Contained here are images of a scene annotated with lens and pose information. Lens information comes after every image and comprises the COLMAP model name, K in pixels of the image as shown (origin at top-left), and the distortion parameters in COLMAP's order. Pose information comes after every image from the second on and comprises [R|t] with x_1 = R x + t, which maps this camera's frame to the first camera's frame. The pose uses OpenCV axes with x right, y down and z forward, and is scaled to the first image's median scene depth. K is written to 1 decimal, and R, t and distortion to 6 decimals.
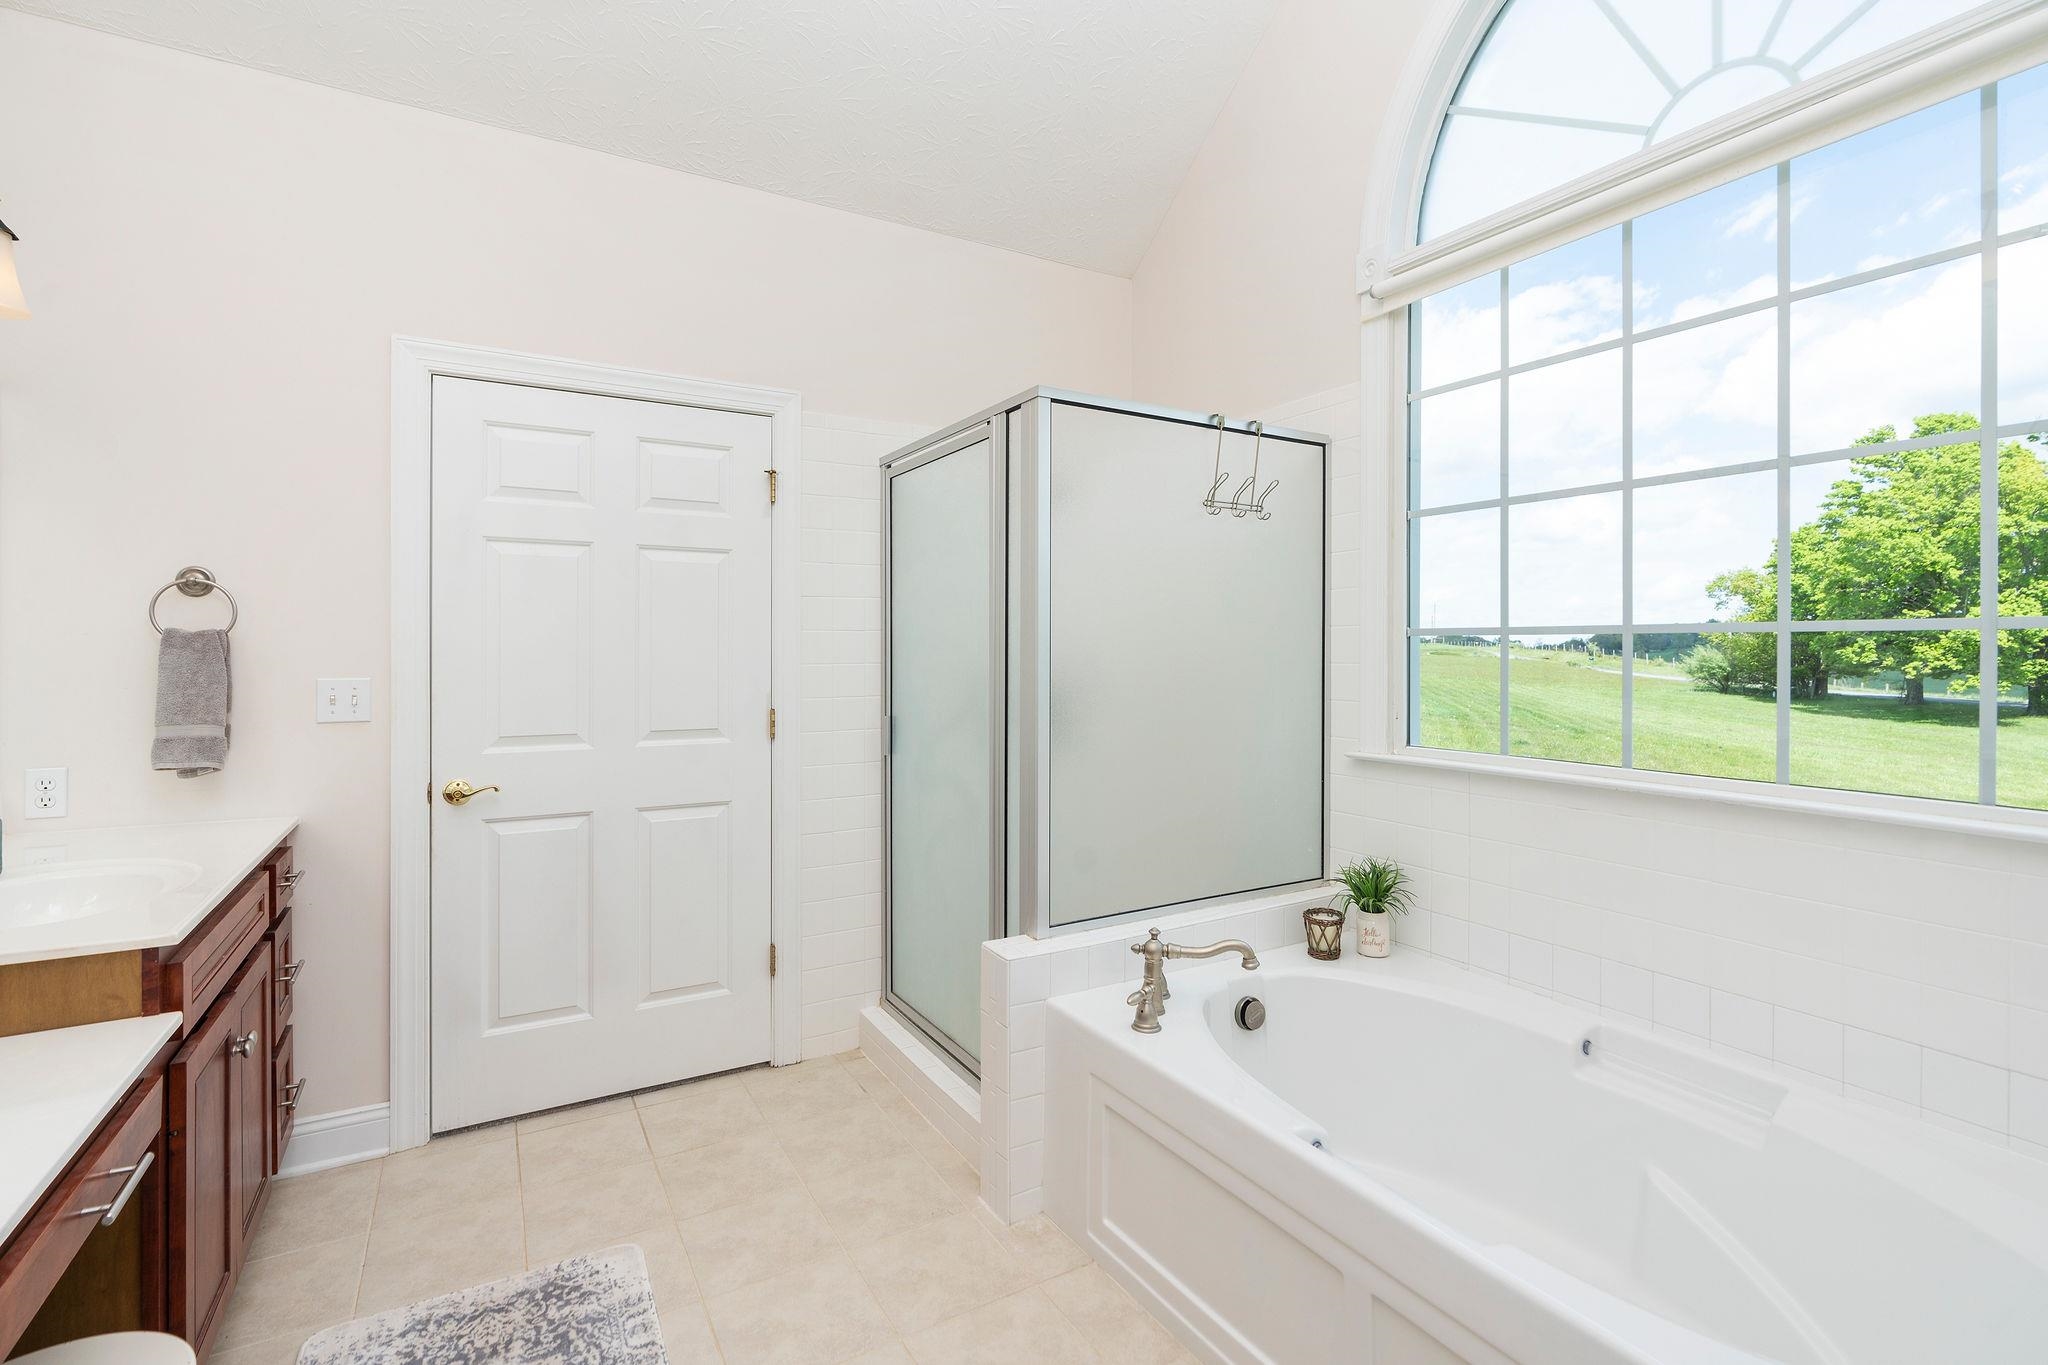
lens RADIAL K [[940.9, 0, 1026.1], [0, 940.9, 664.6], [0, 0, 1]] dist [-0.003974, 0.000631]
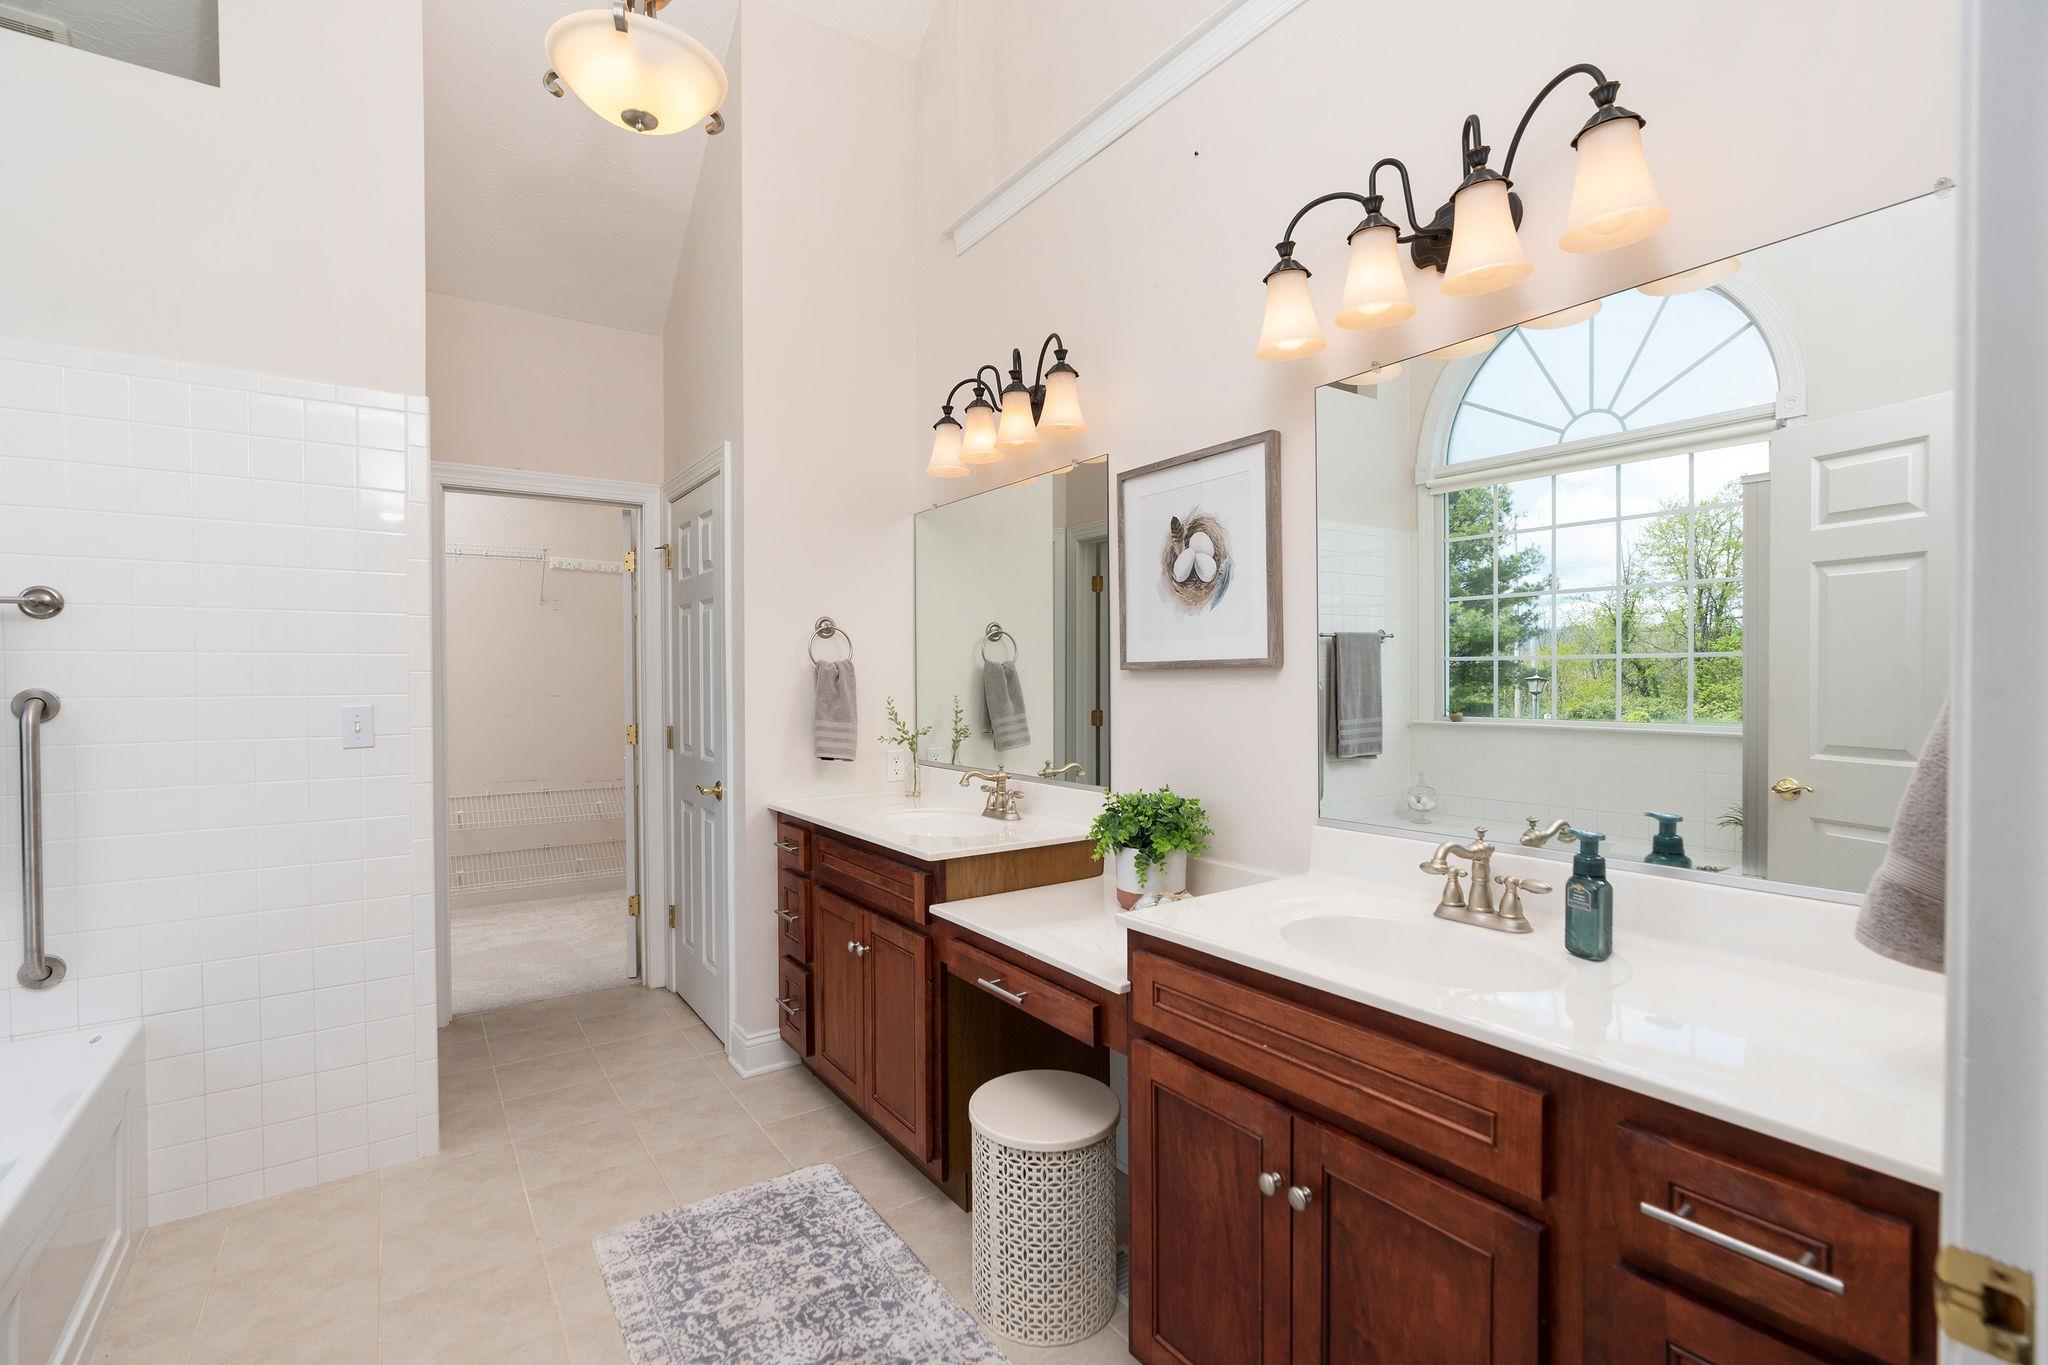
lens RADIAL K [[940.9, 0, 1020.3], [0, 940.9, 688.0], [0, 0, 1]] dist [-0.003974, 0.000631]
pose [[-0.998331, -0.000662, -0.057742, -0.613880], [-0.001479, 0.999899, 0.014110, -0.002810], [0.057727, 0.014171, -0.998232, 1.655199]]
